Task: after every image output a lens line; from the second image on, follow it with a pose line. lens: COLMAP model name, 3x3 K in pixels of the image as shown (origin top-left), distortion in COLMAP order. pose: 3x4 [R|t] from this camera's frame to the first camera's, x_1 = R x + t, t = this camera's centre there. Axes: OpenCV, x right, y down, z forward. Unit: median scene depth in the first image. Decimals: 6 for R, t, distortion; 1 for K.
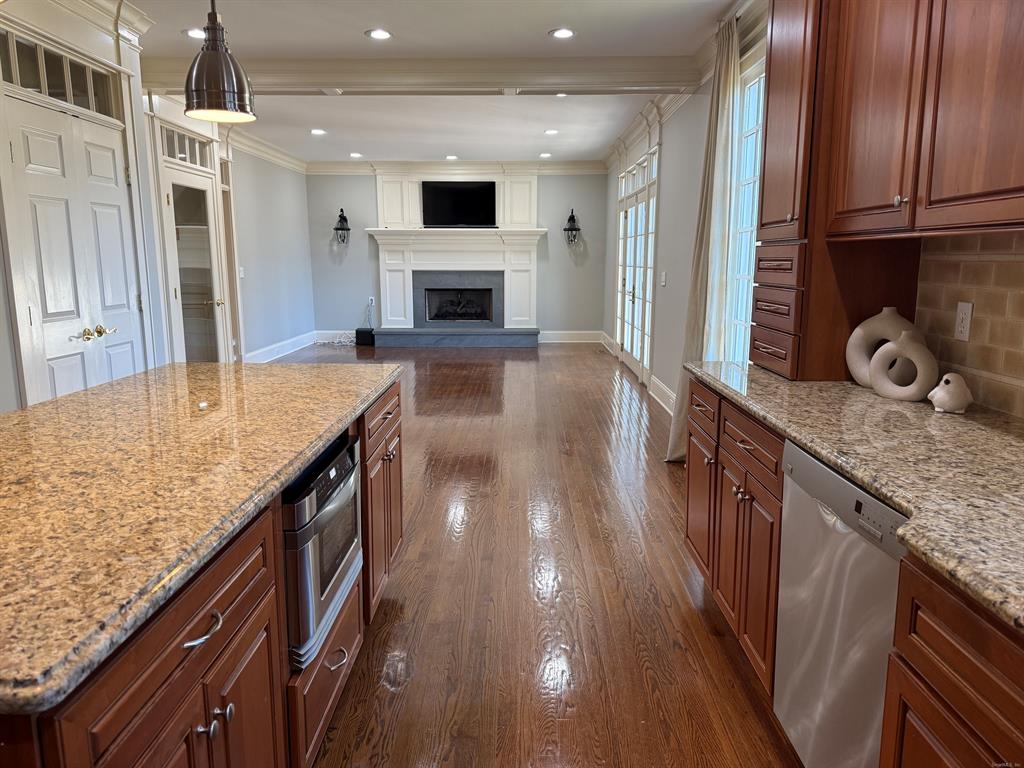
lens RADIAL K [[725.0, 0, 510.4], [0, 725.0, 390.2], [0, 0, 1]] dist [0.020529, -0.020481]
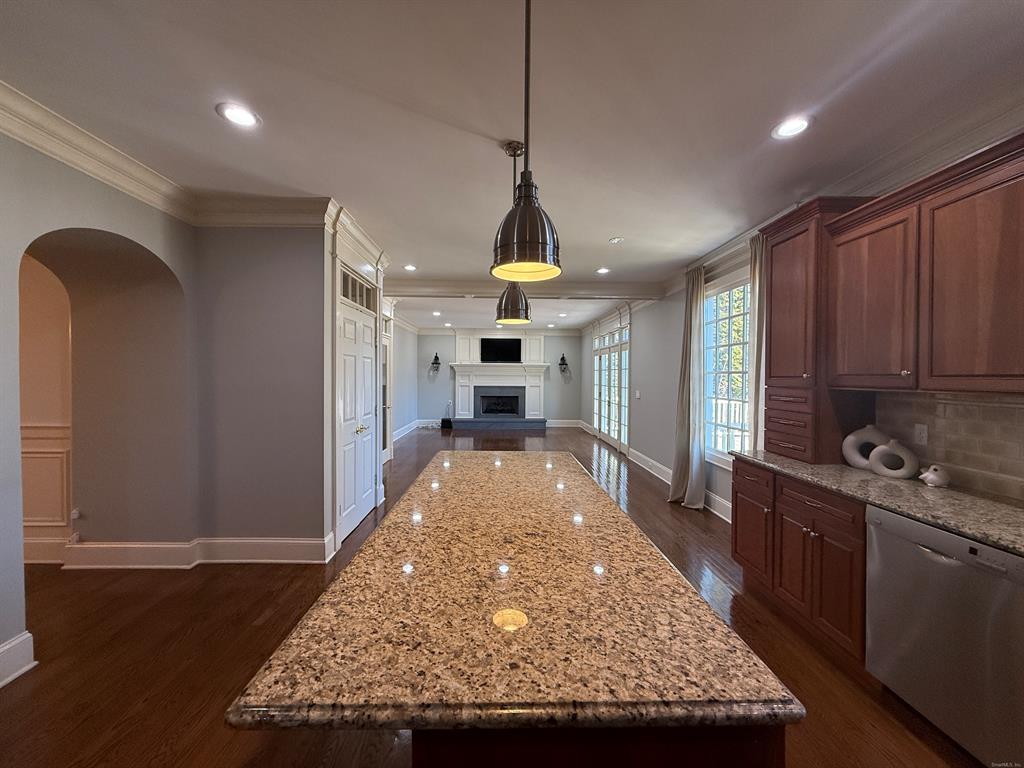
lens RADIAL K [[408.5, 0, 506.6], [0, 408.5, 381.3], [0, 0, 1]] dist [0.001031, -0.000163]
pose [[0.999329, 0.006015, 0.036128, -0.111893], [-0.000007, 0.986453, -0.164045, -0.013640], [-0.036625, 0.163934, 0.985791, -0.000920]]
